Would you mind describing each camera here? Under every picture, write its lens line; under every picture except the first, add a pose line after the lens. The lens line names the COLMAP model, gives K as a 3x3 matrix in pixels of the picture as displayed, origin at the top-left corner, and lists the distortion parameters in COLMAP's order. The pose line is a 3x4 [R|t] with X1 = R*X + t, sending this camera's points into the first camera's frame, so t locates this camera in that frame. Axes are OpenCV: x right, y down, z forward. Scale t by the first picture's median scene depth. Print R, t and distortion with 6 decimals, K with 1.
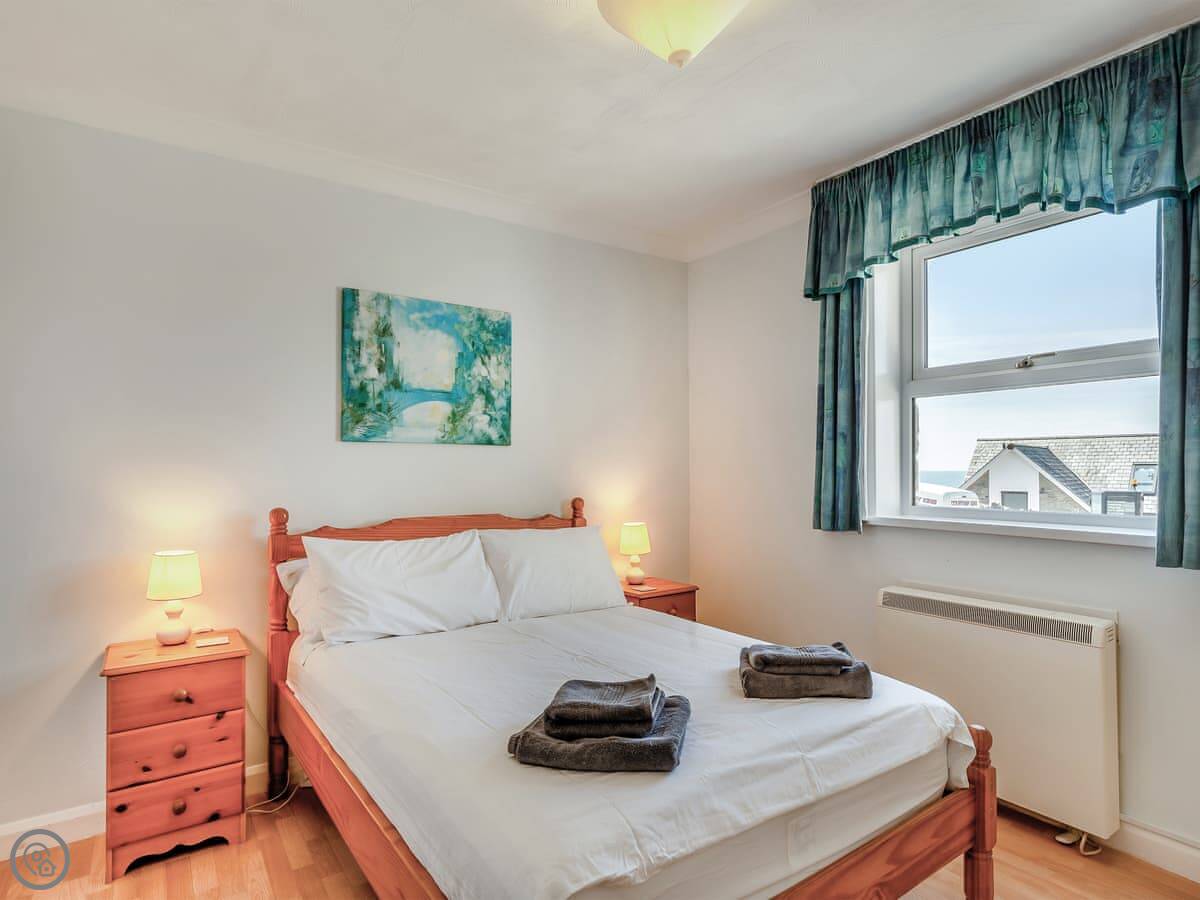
lens RADIAL K [[631.8, 0, 600.8], [0, 631.8, 463.7], [0, 0, 1]] dist [0.001223, 0.000316]
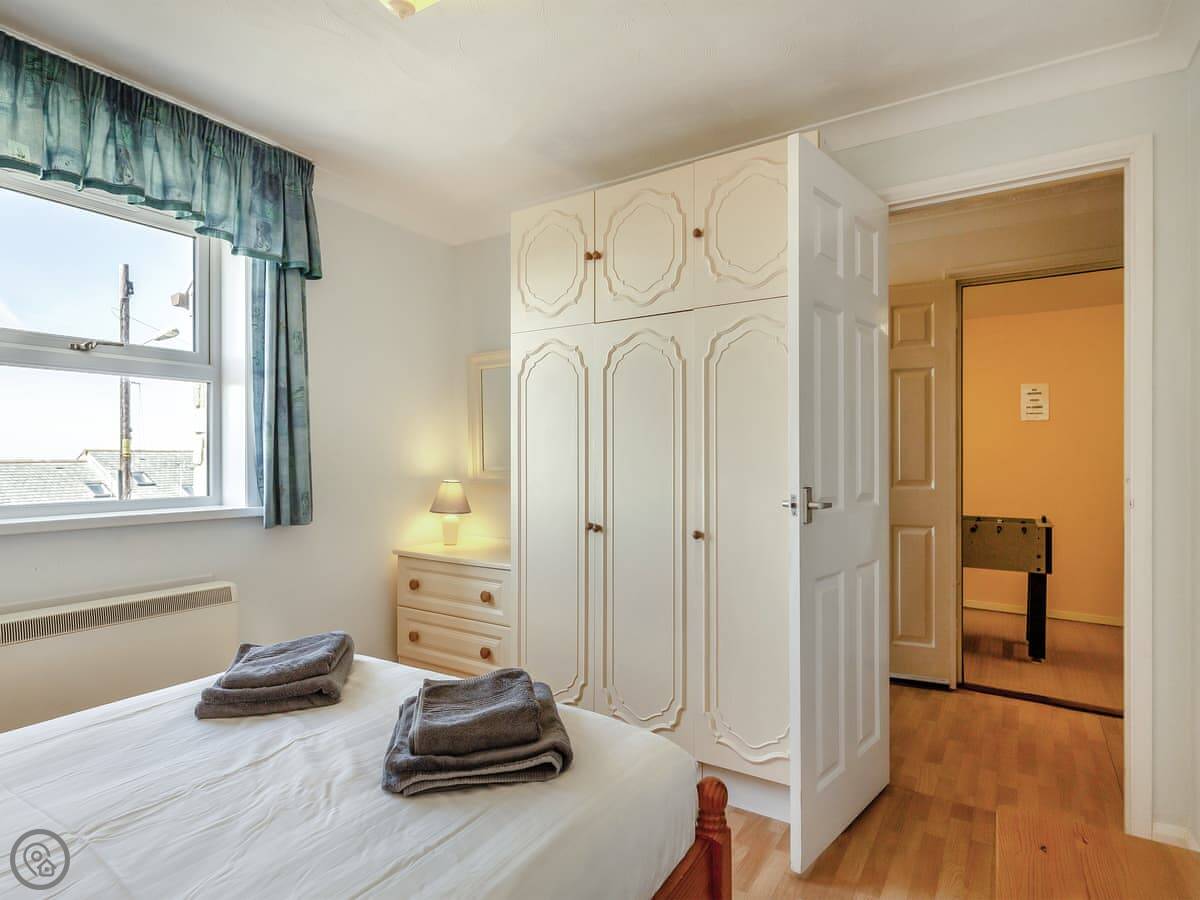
lens RADIAL K [[648.3, 0, 600.0], [0, 648.3, 450.0], [0, 0, 1]] dist [0.002583, 0.000425]
pose [[-0.368304, 0.009129, 0.929661, -0.582322], [-0.003459, 0.999931, -0.011189, 0.005830], [-0.929699, -0.007337, -0.368247, 0.721363]]
